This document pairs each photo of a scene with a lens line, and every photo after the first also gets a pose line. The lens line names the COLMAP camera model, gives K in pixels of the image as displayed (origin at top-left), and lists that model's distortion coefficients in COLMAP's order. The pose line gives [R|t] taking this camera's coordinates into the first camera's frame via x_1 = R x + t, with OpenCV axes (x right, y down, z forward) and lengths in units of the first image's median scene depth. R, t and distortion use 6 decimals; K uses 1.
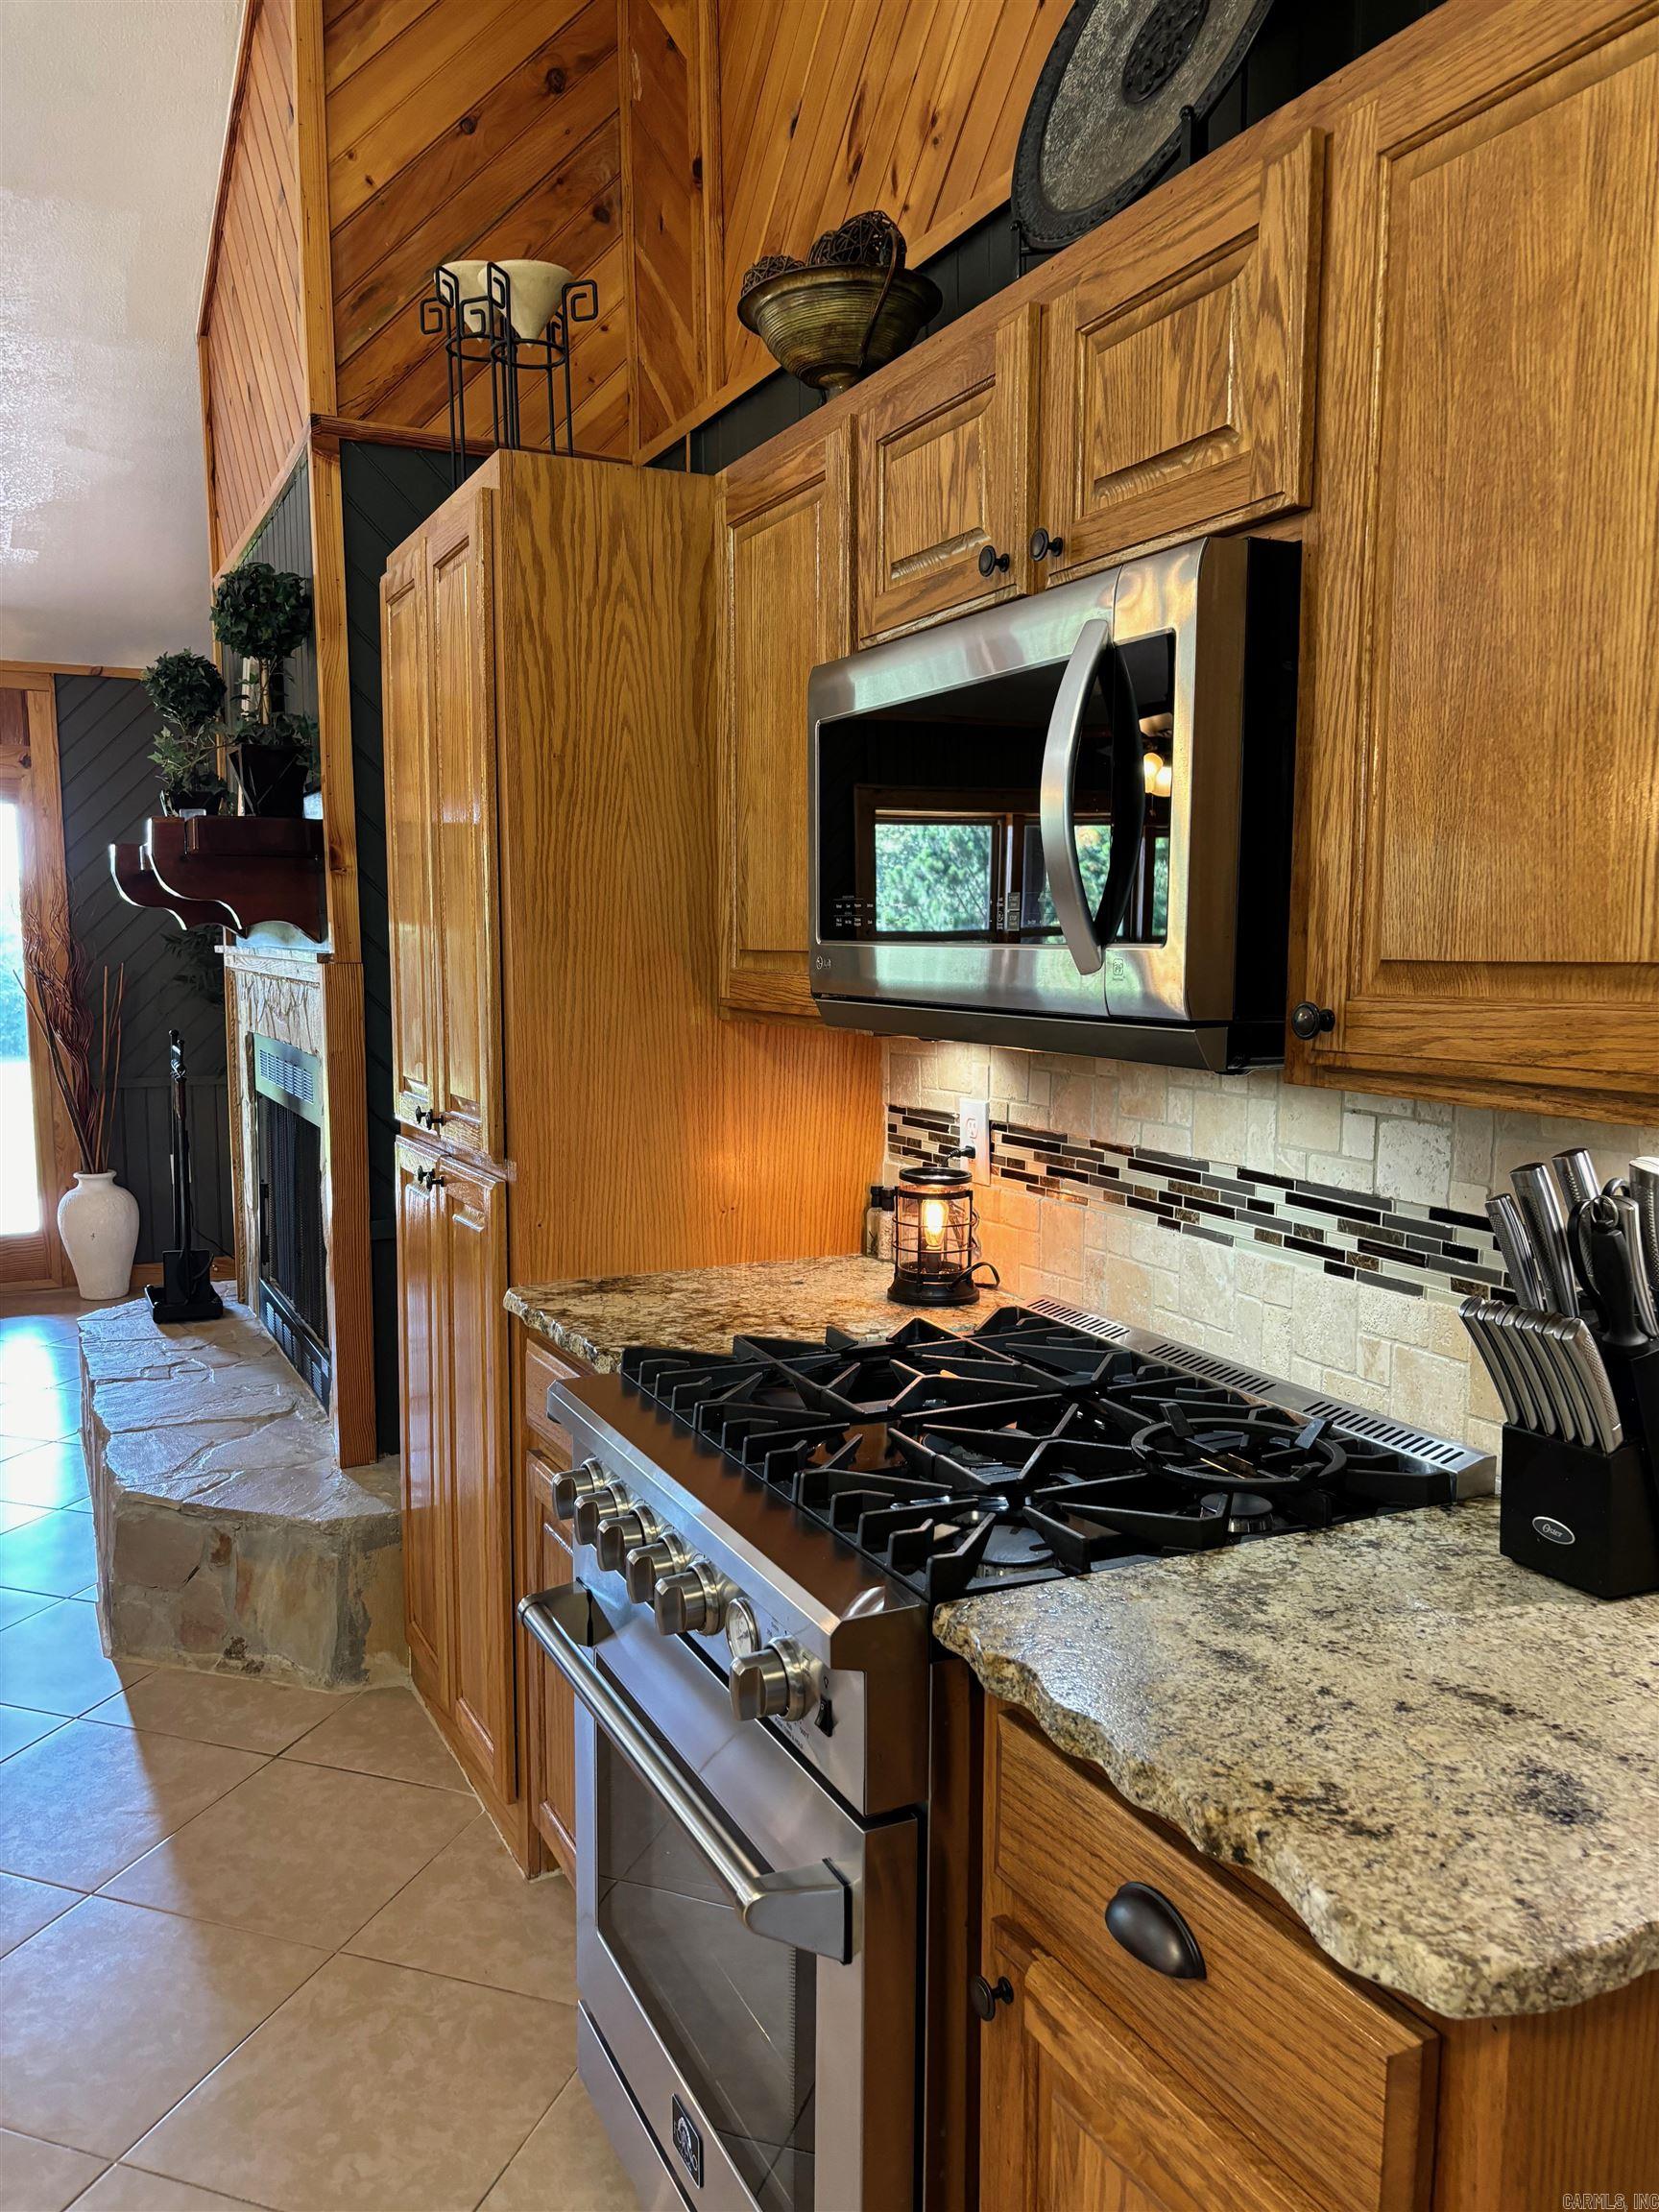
lens RADIAL K [[1668.3, 0, 816.6], [0, 1668.3, 1111.6], [0, 0, 1]] dist [0.051278, -0.054064]
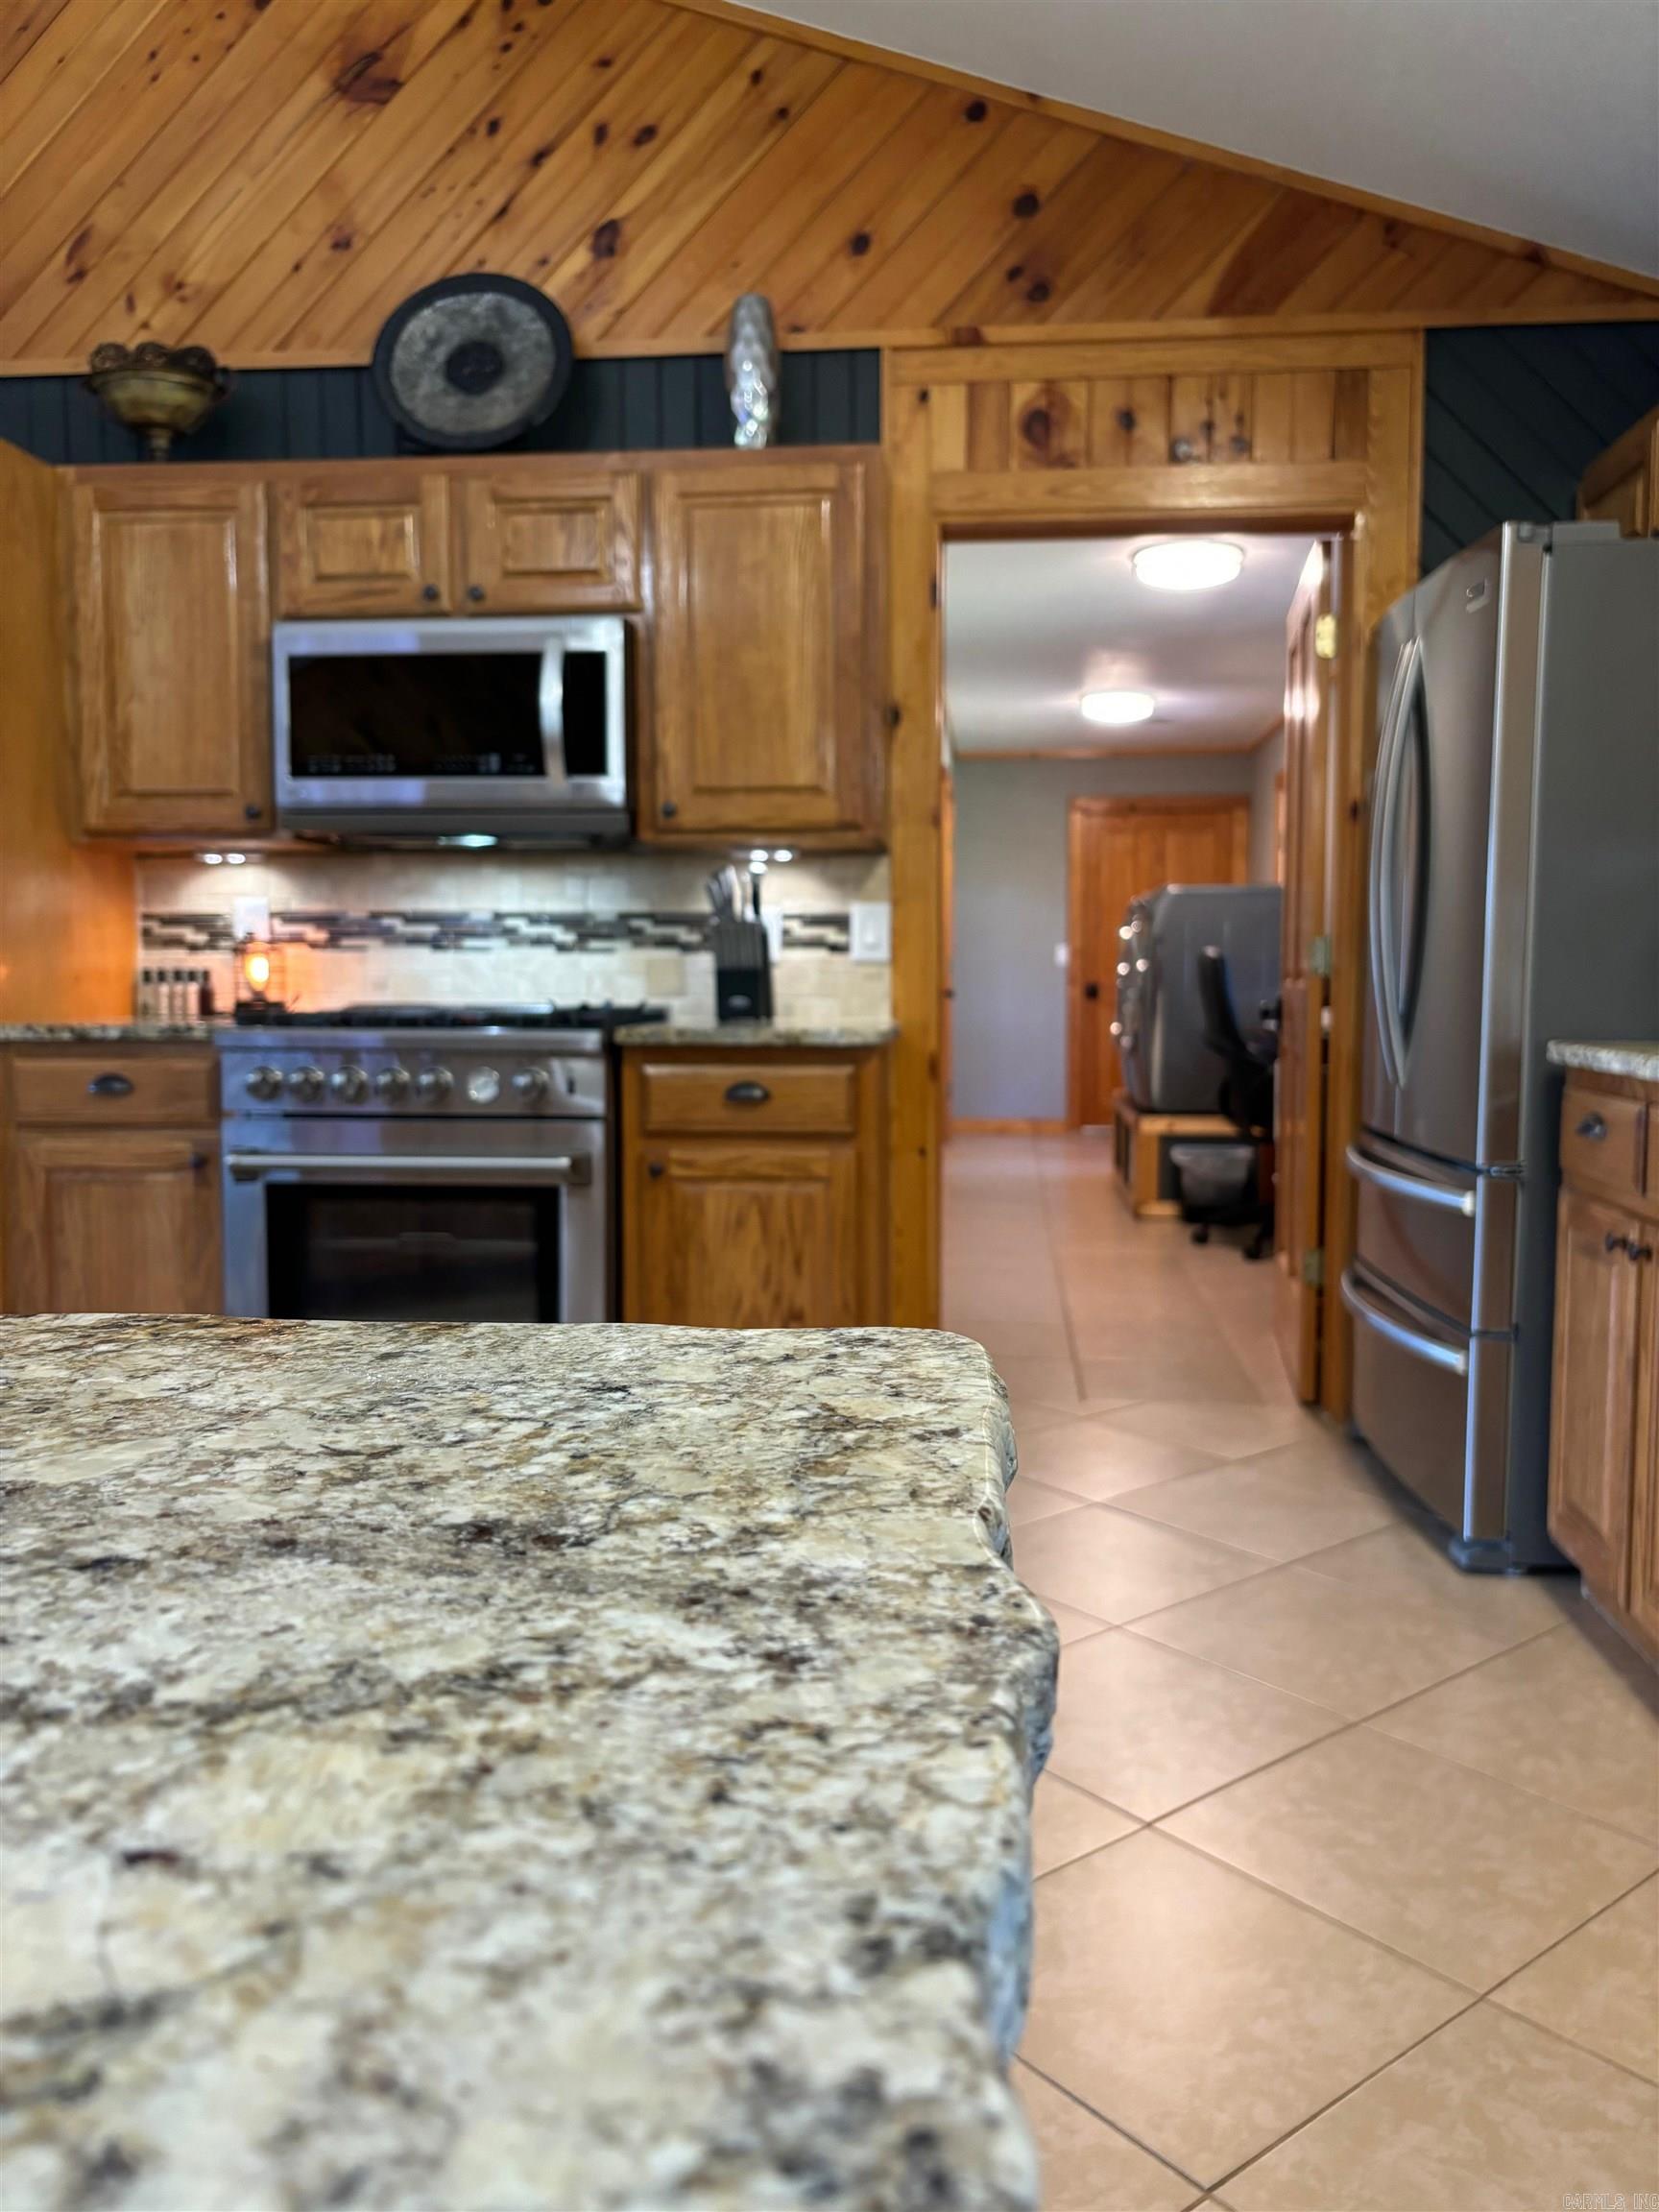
lens RADIAL K [[1668.3, 0, 836.2], [0, 1668.3, 1097.9], [0, 0, 1]] dist [0.051278, -0.054064]
pose [[0.514909, -0.060074, 0.855137, -1.272393], [0.089117, 0.995888, 0.016301, 0.260133], [-0.852600, 0.067814, 0.518145, -0.382568]]
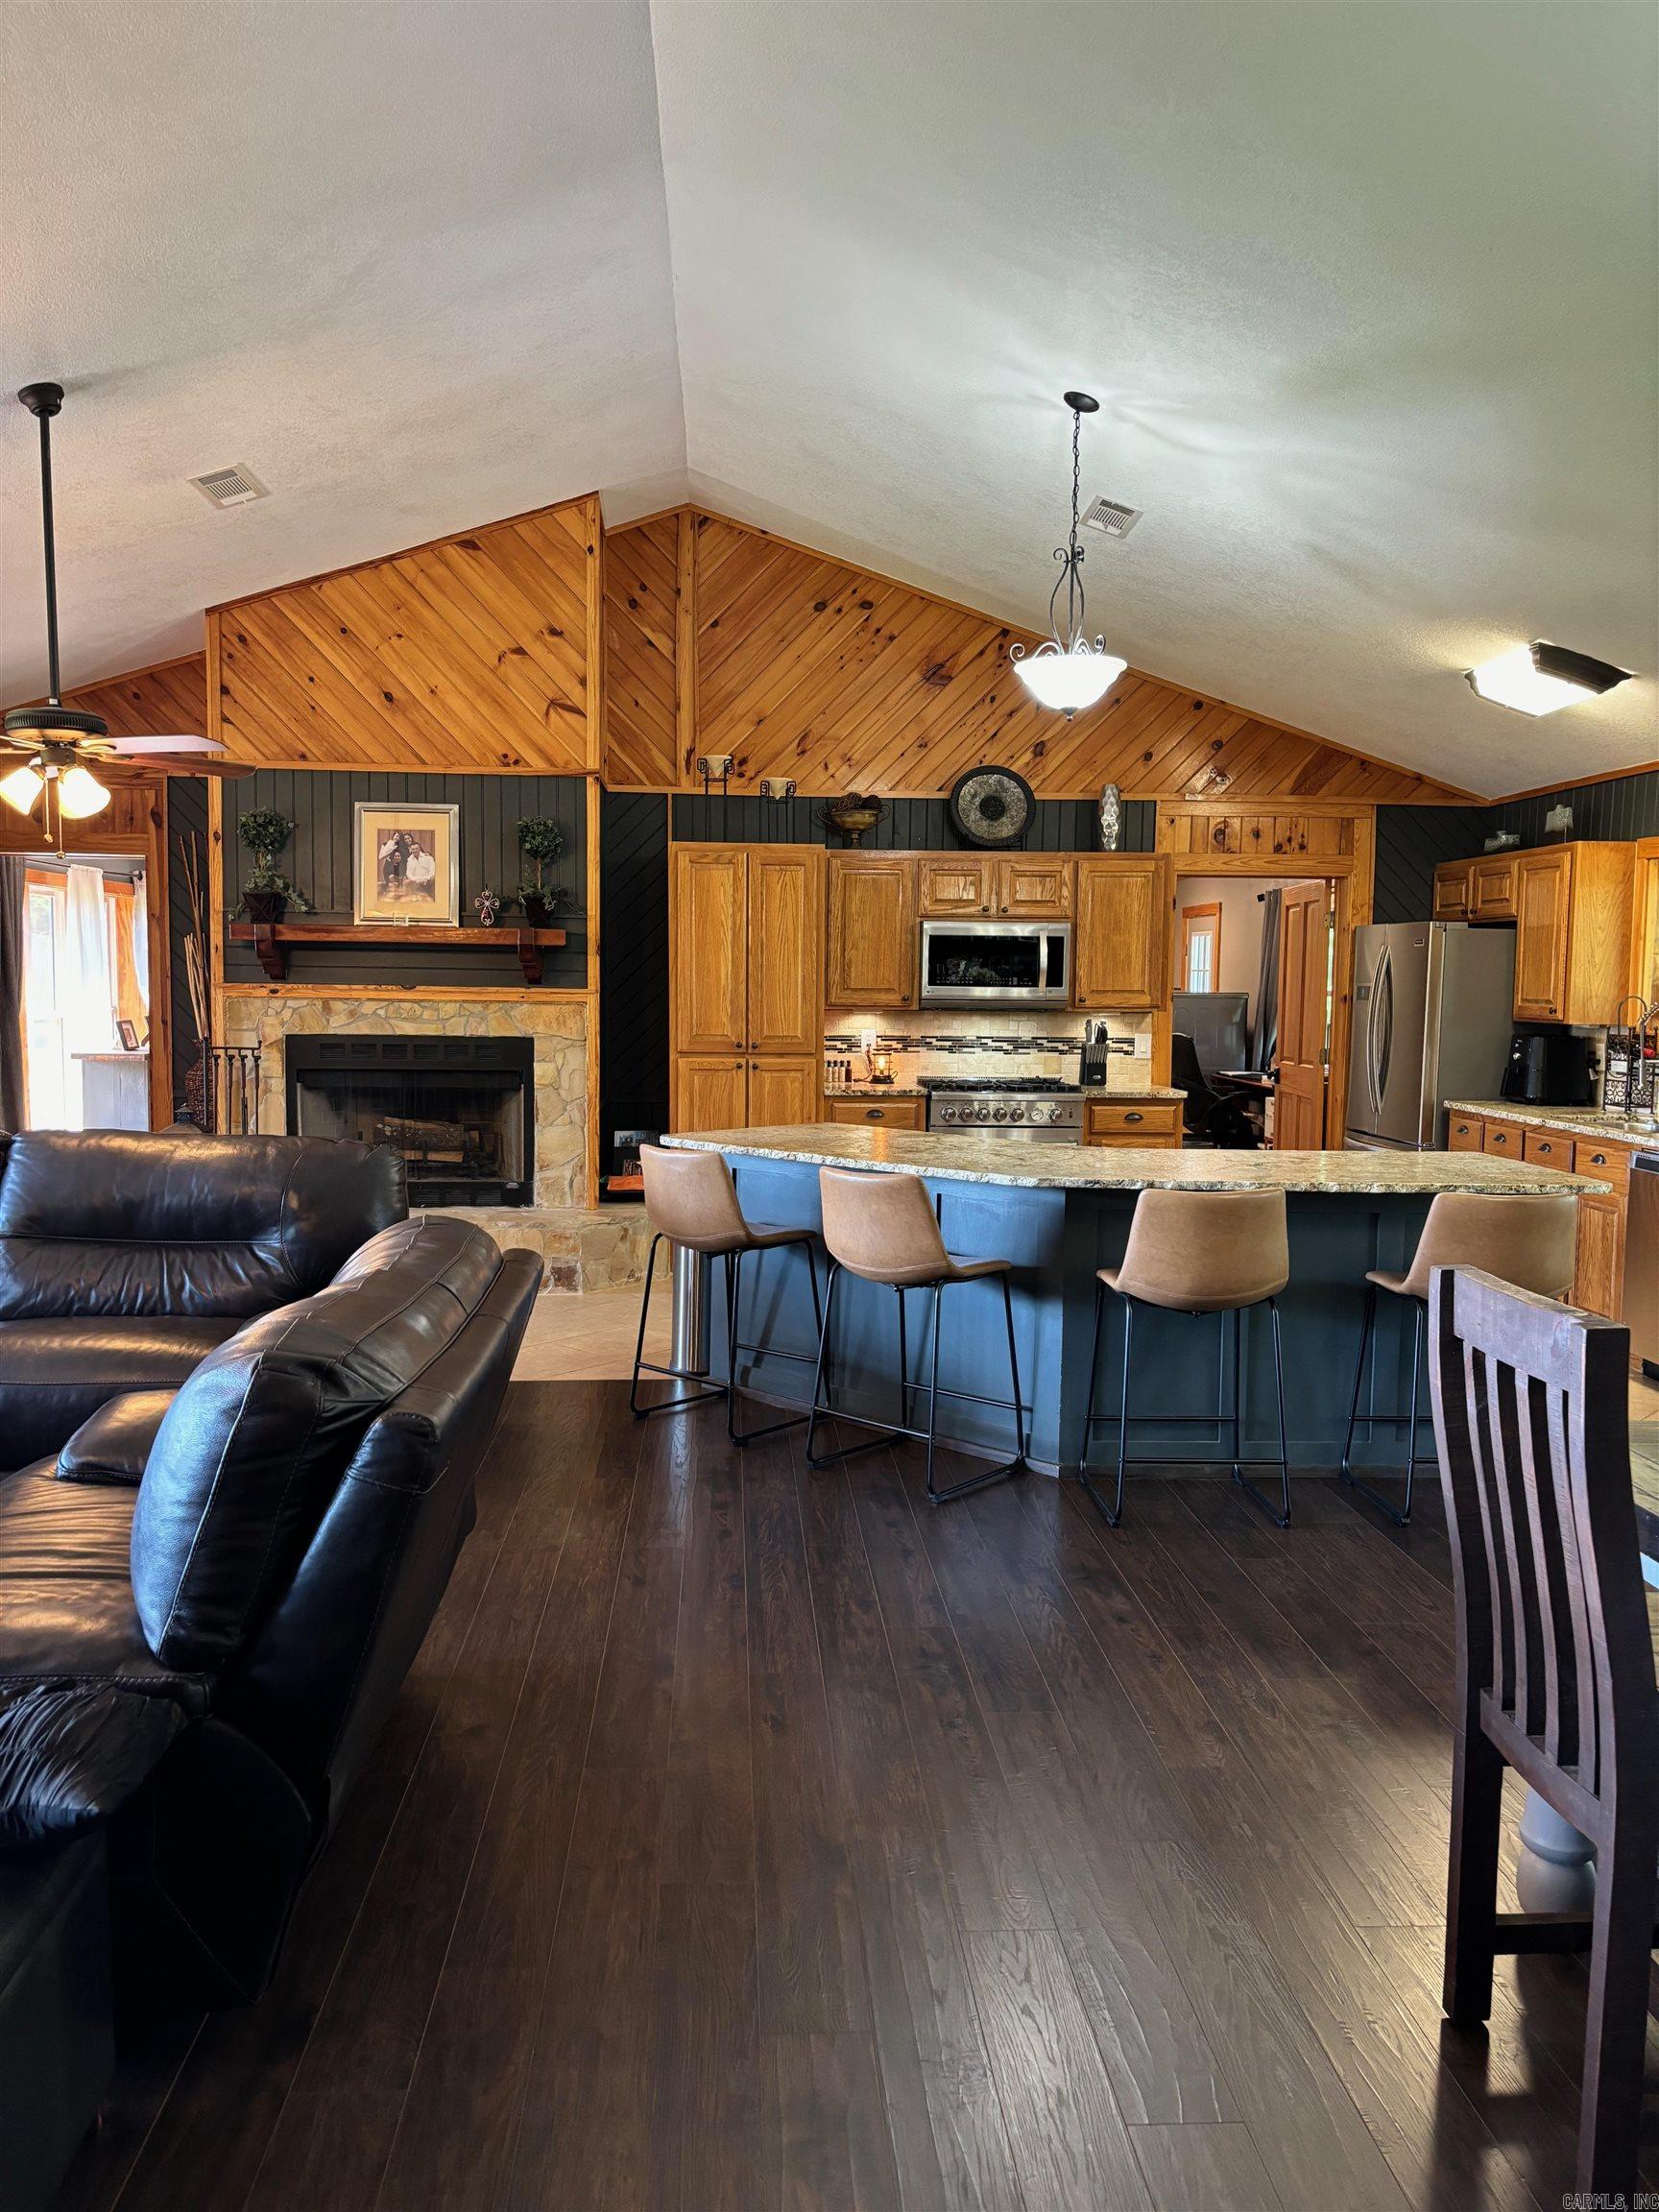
lens RADIAL K [[1668.3, 0, 795.2], [0, 1668.3, 1166.3], [0, 0, 1]] dist [0.051278, -0.054064]
pose [[0.380391, -0.099787, 0.919427, -4.175009], [0.088004, 0.993556, 0.071423, 0.017094], [-0.920629, 0.053744, 0.386721, -0.291512]]
